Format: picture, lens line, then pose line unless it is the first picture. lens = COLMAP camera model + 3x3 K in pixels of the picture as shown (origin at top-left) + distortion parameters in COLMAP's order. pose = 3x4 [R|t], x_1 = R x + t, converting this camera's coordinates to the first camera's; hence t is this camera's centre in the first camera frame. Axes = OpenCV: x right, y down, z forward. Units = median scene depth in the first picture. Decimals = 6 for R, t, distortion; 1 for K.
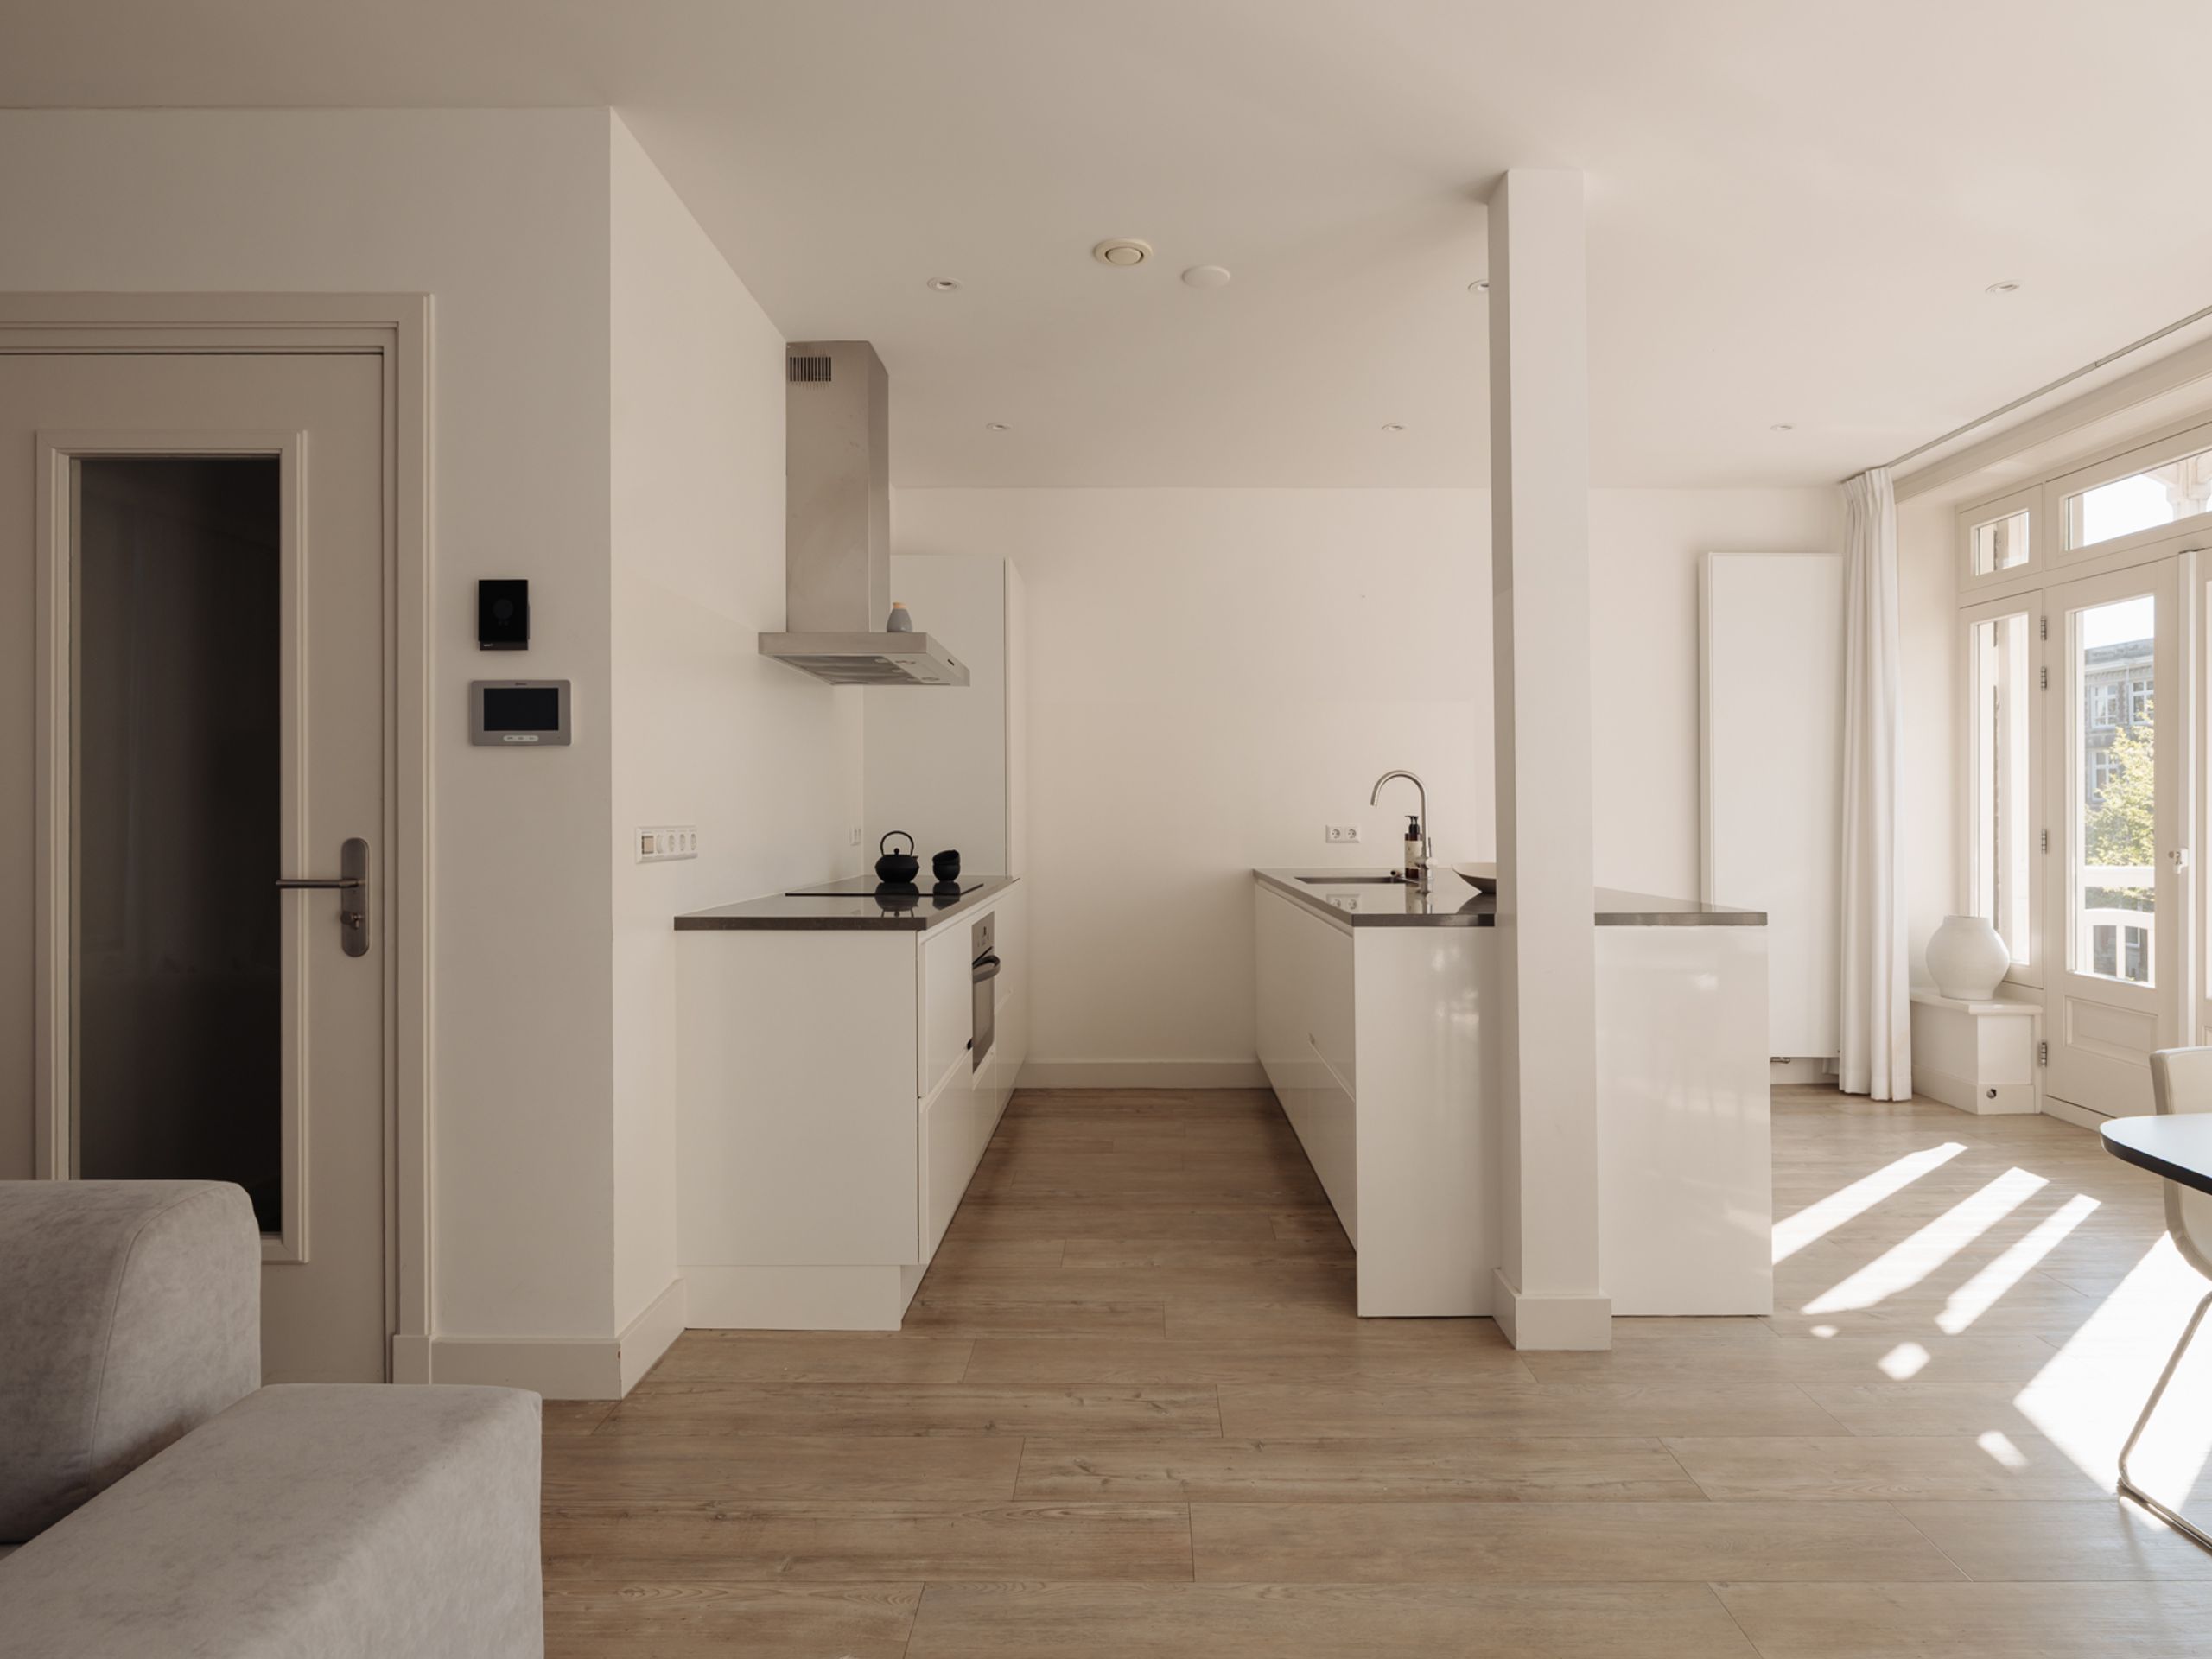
lens RADIAL K [[1233.8, 0, 1113.8], [0, 1233.8, 818.9], [0, 0, 1]] dist [-0.000056, -0.004047]
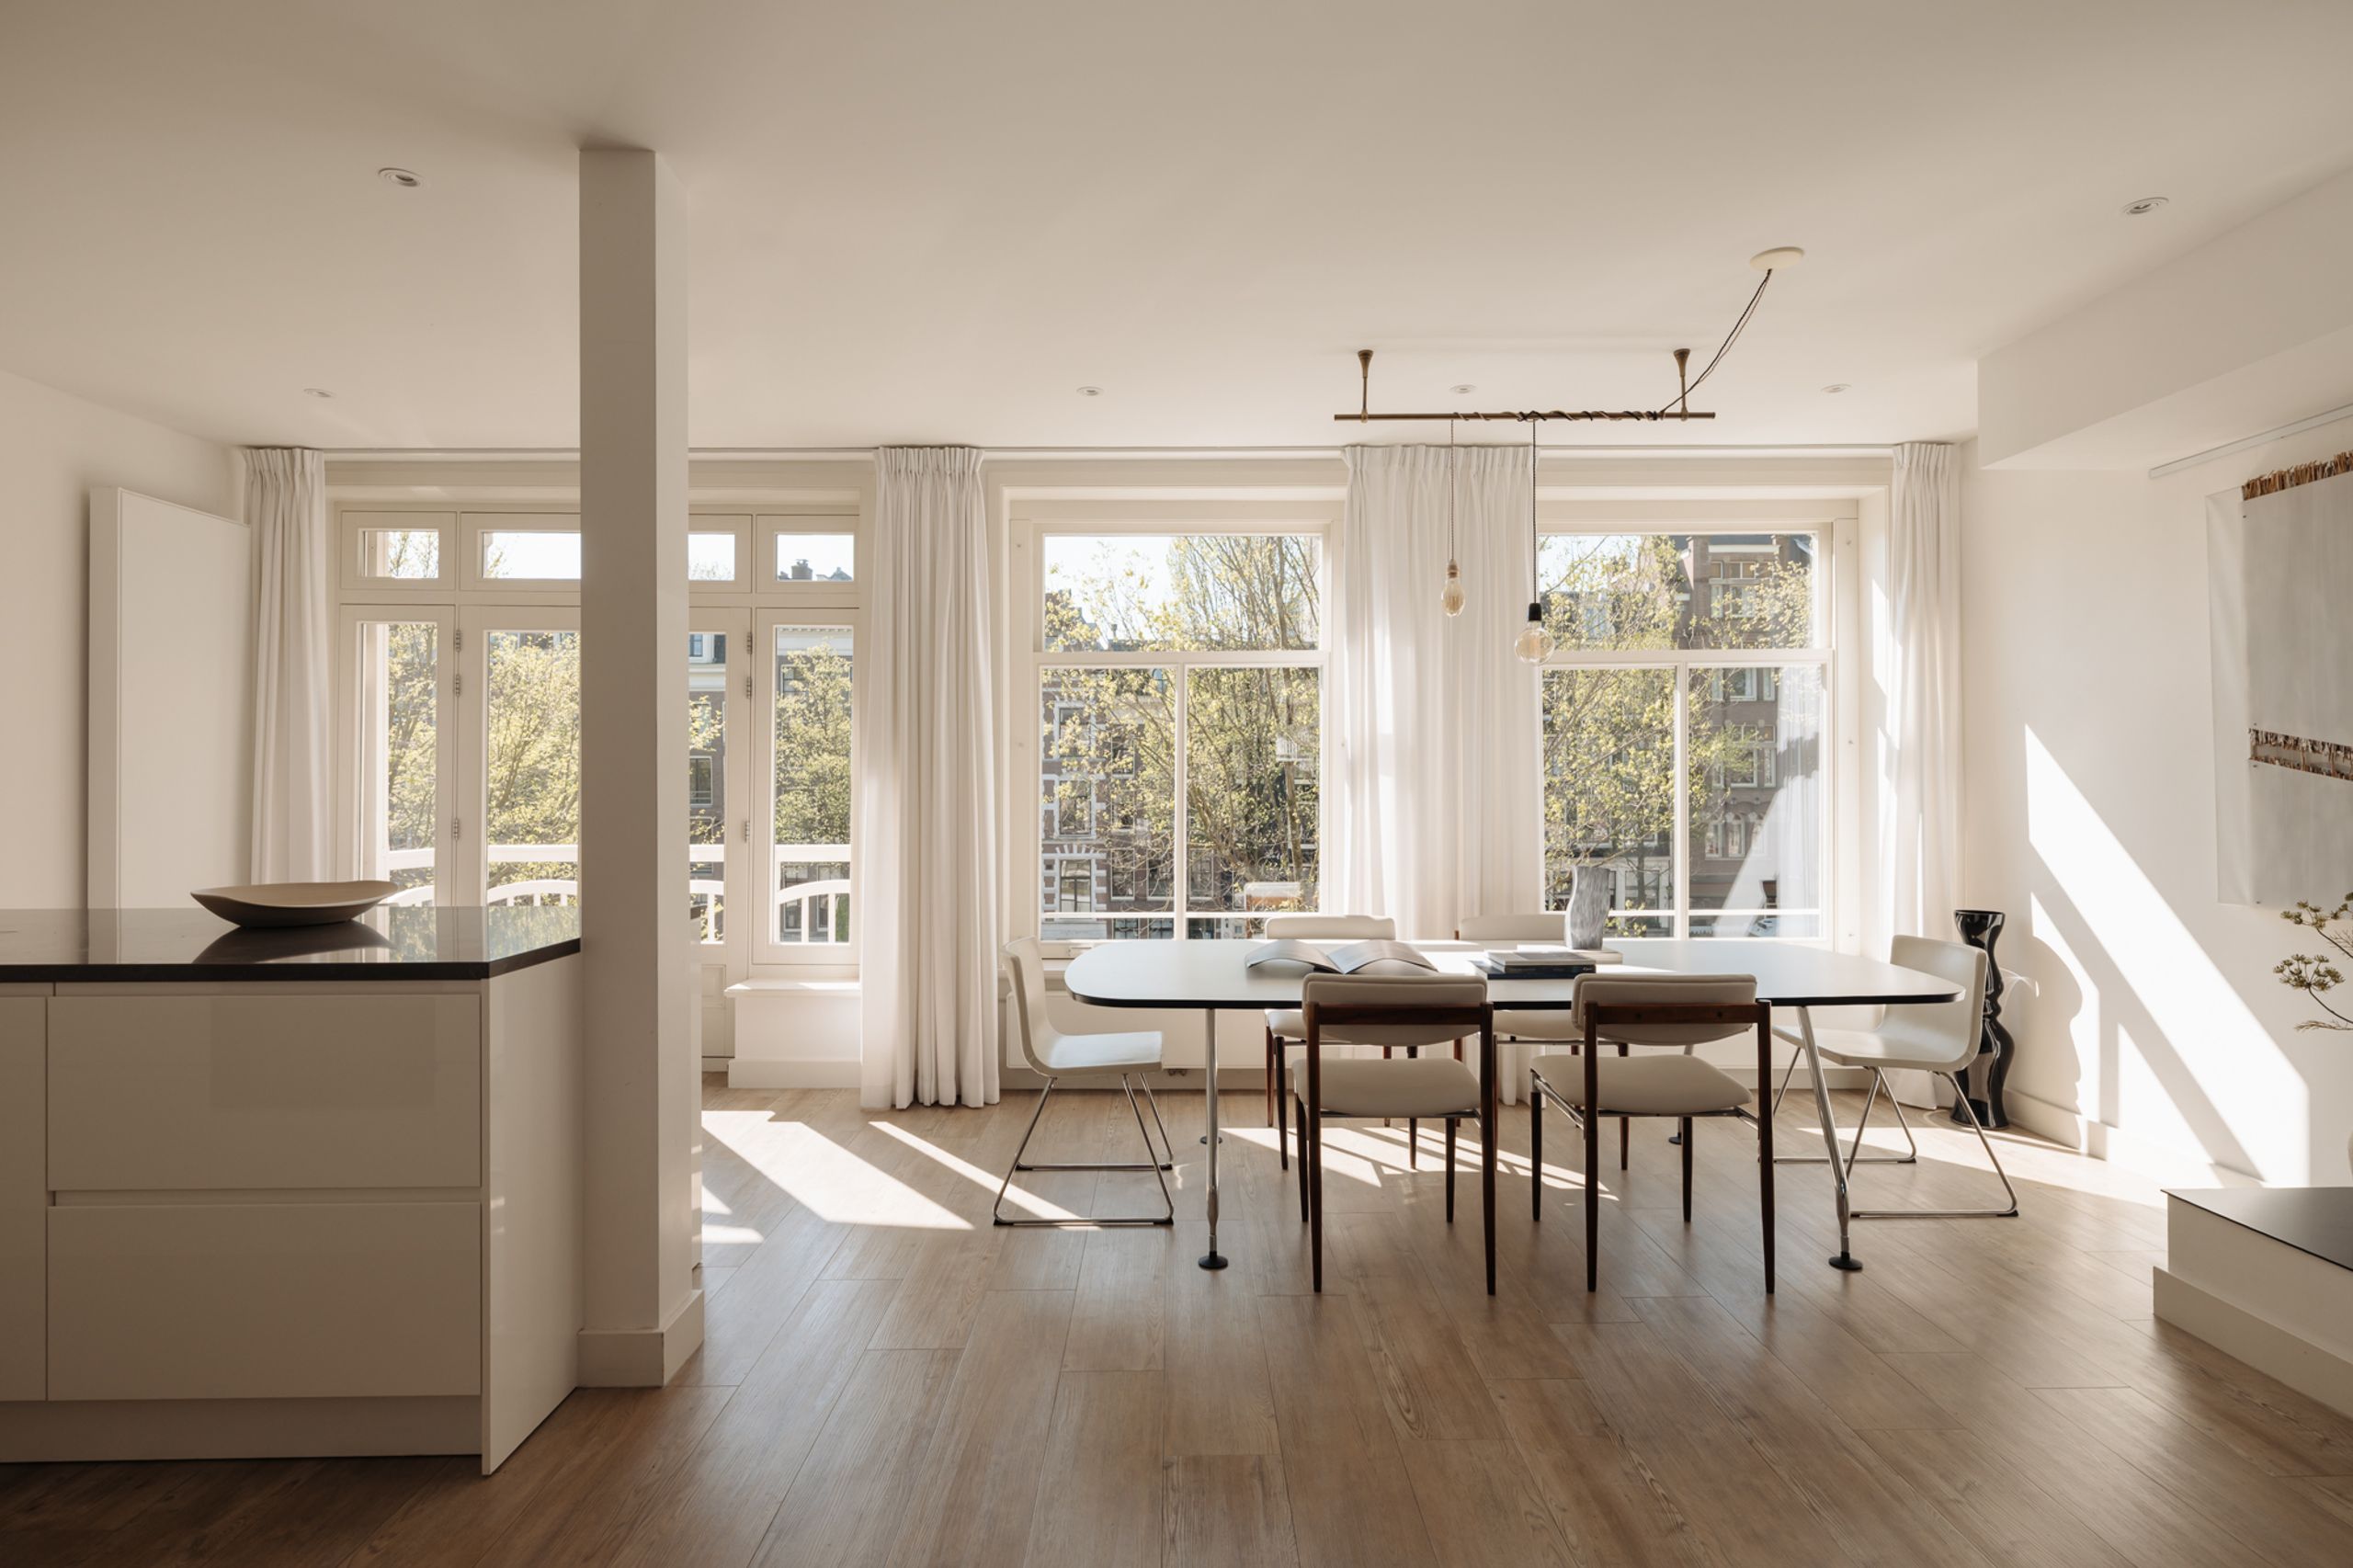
lens RADIAL K [[1176.4, 0, 1188.7], [0, 1176.4, 780.3], [0, 0, 1]] dist [0.002328, -0.000620]
pose [[-0.029013, 0.001658, 0.999578, -0.558255], [0.004424, 0.999989, -0.001530, -0.033172], [-0.999569, 0.004378, -0.029020, 0.572113]]
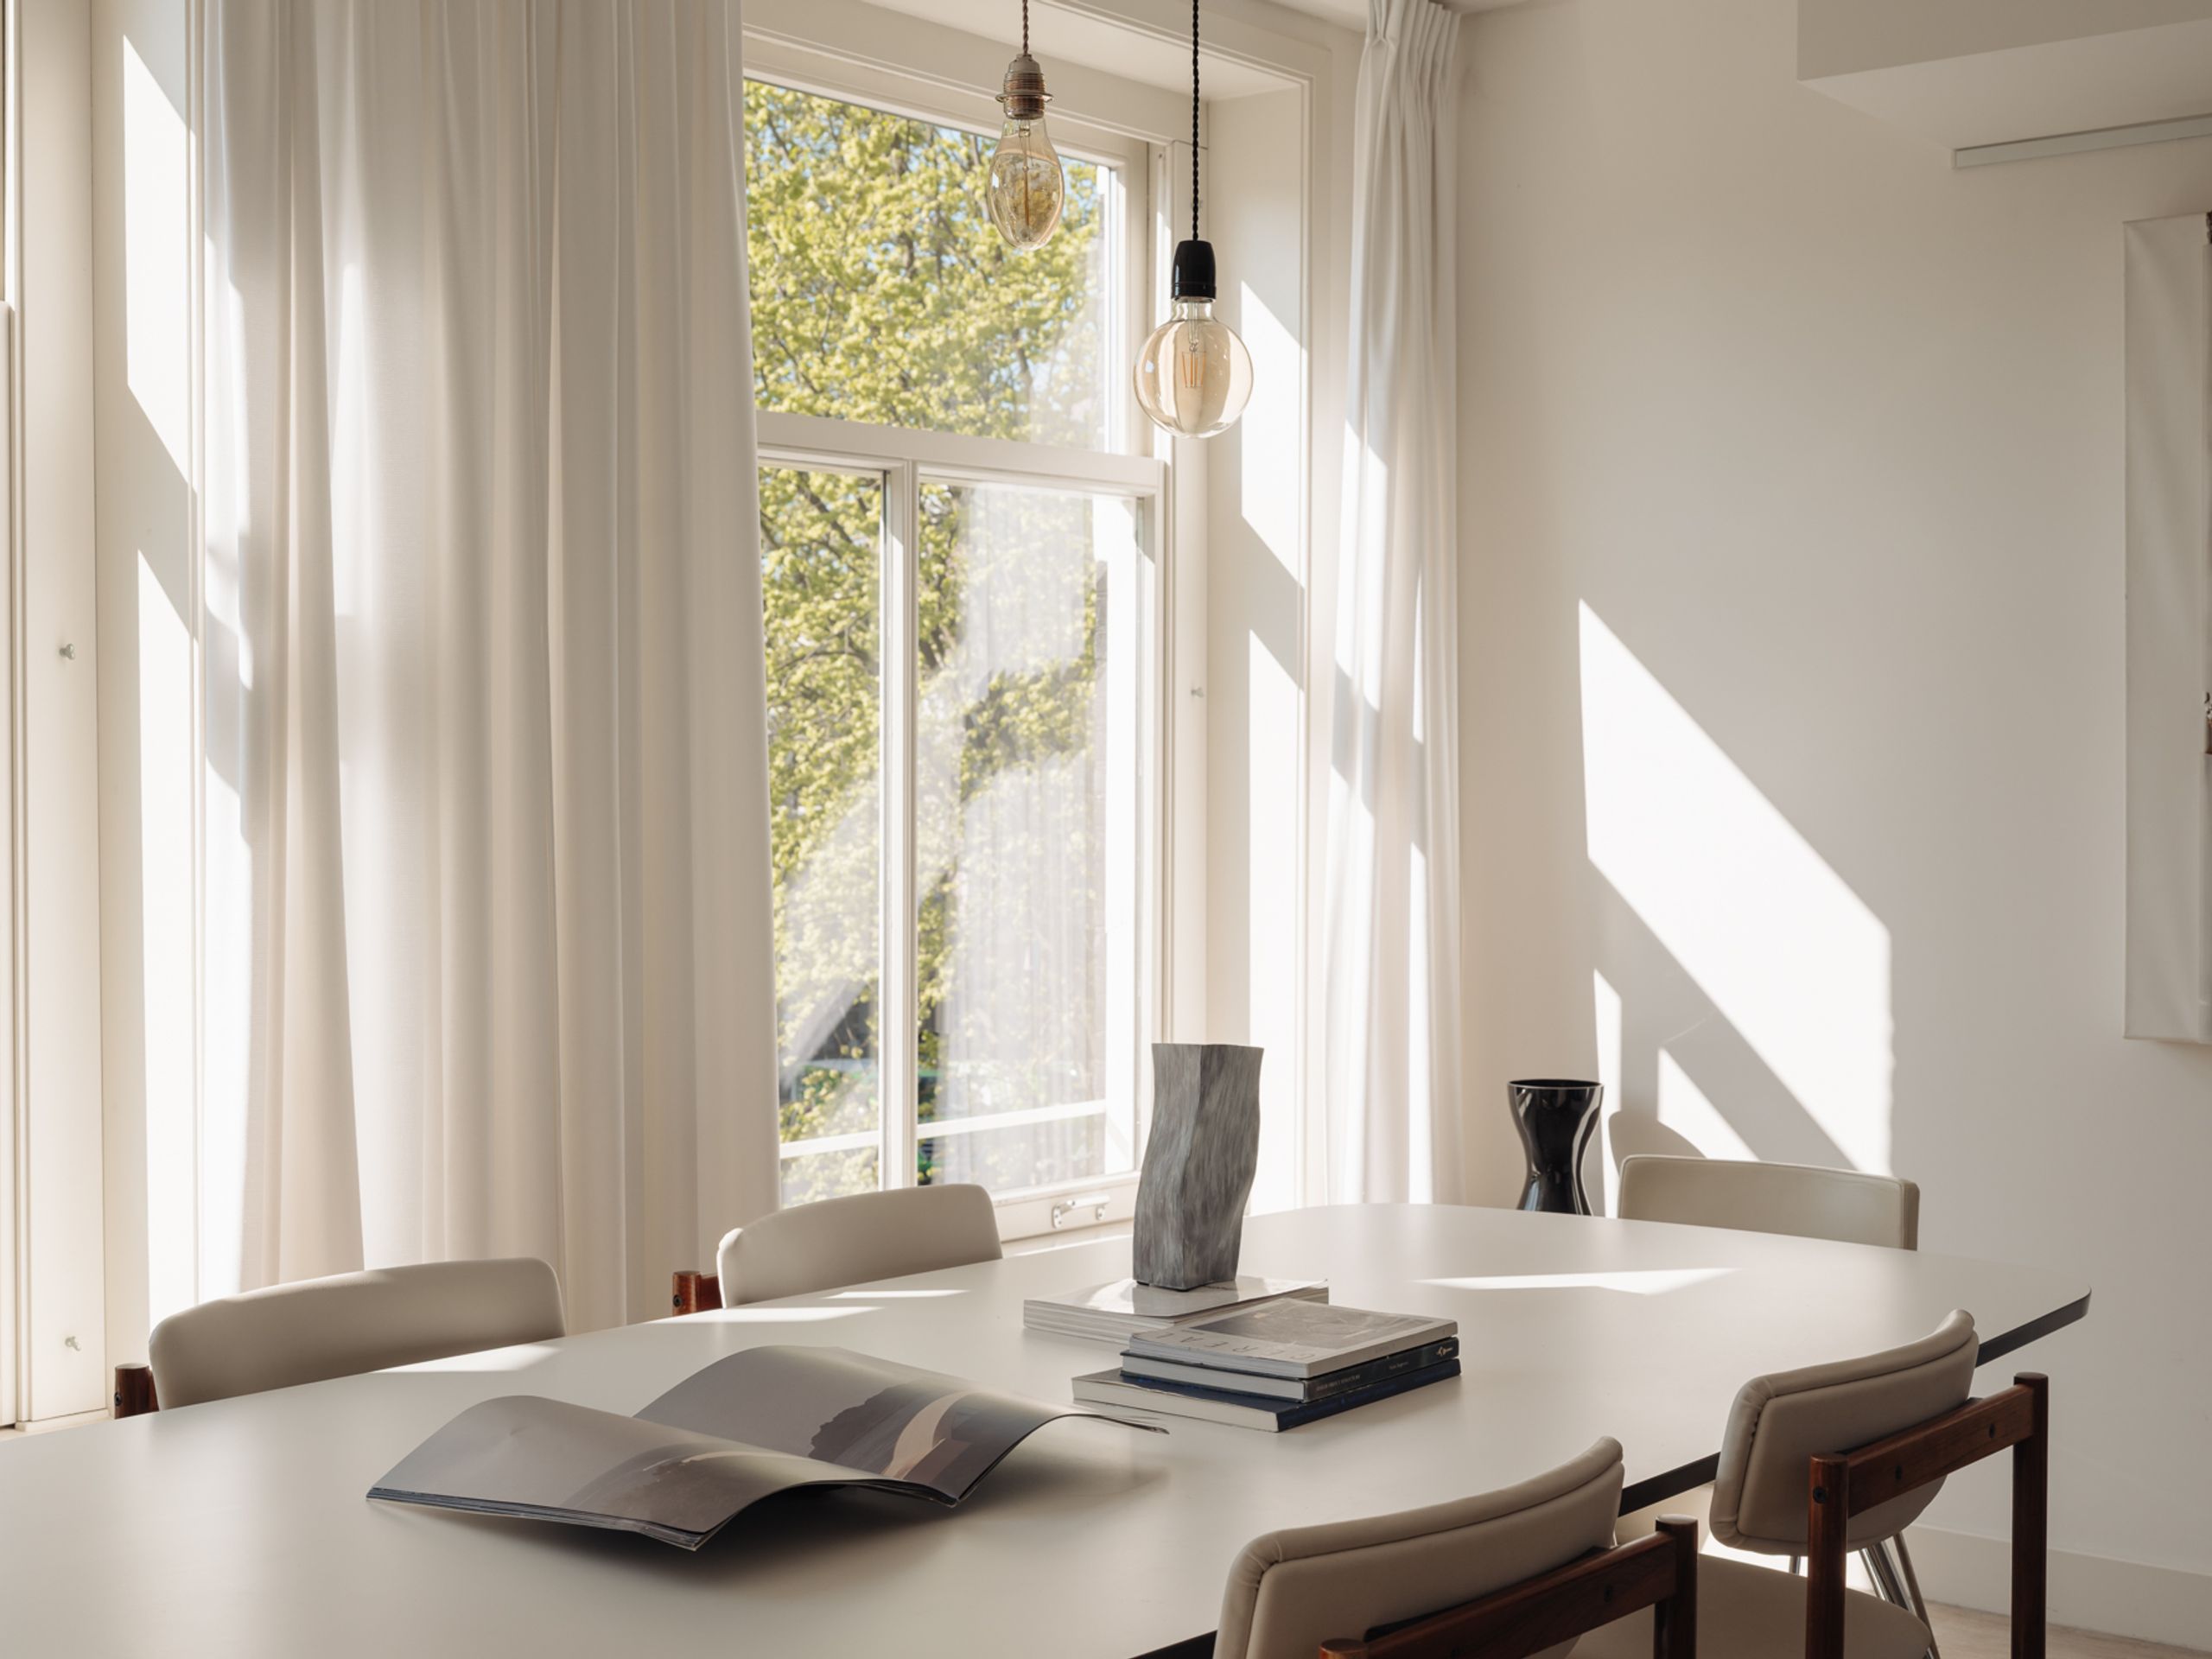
lens RADIAL K [[2937.5, 0, 1113.2], [0, 2937.5, 846.0], [0, 0, 1]] dist [-0.020429, 0.000000]
pose [[-0.792259, -0.019560, 0.609871, 0.091875], [-0.004633, 0.999650, 0.026043, -0.040157], [-0.610167, 0.017807, -0.792072, 0.988663]]
